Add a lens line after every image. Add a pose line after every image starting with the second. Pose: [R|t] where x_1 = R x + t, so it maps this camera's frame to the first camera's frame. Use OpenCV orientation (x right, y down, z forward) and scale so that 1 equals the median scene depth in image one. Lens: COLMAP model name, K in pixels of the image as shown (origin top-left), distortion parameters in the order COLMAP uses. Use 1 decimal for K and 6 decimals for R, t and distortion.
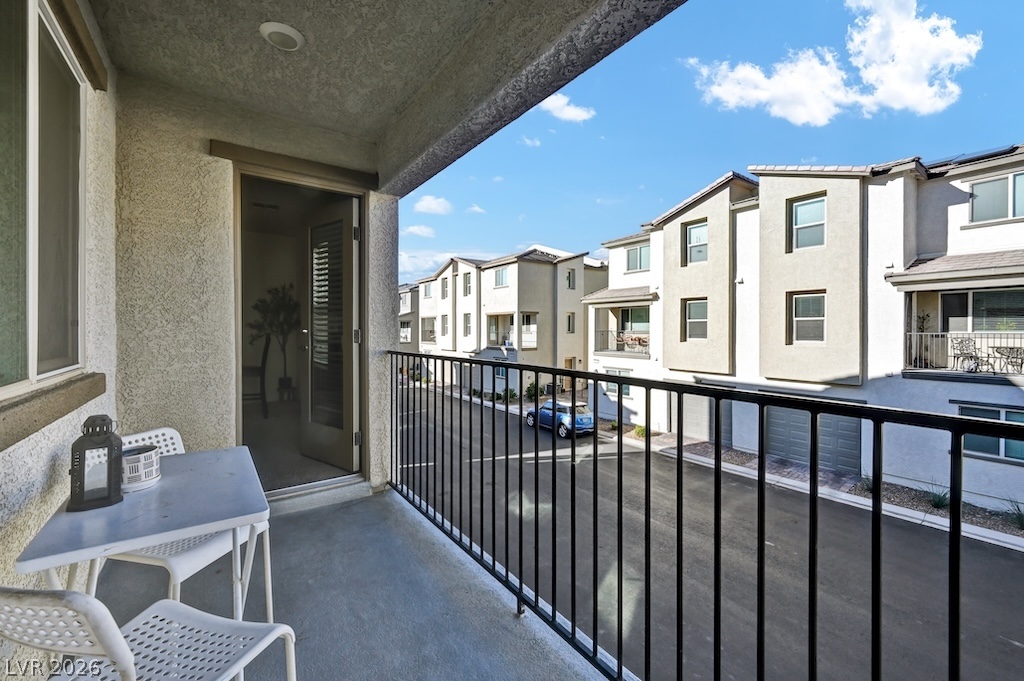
lens RADIAL K [[415.9, 0, 512.7], [0, 415.9, 333.4], [0, 0, 1]] dist [0.004584, 0.000500]
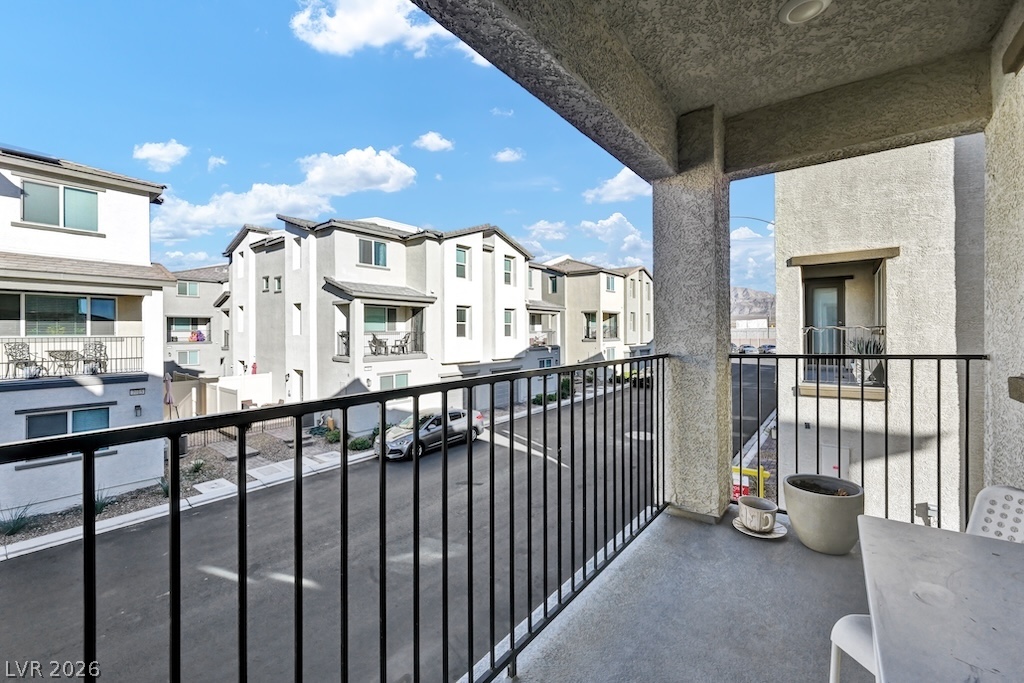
lens RADIAL K [[413.9, 0, 527.0], [0, 413.9, 330.3], [0, 0, 1]] dist [-0.000208, 0.001040]
pose [[-0.292907, 0.003878, 0.956133, -0.149609], [0.014470, 0.999895, 0.000377, -0.000951], [-0.956032, 0.013946, -0.292932, 0.208936]]
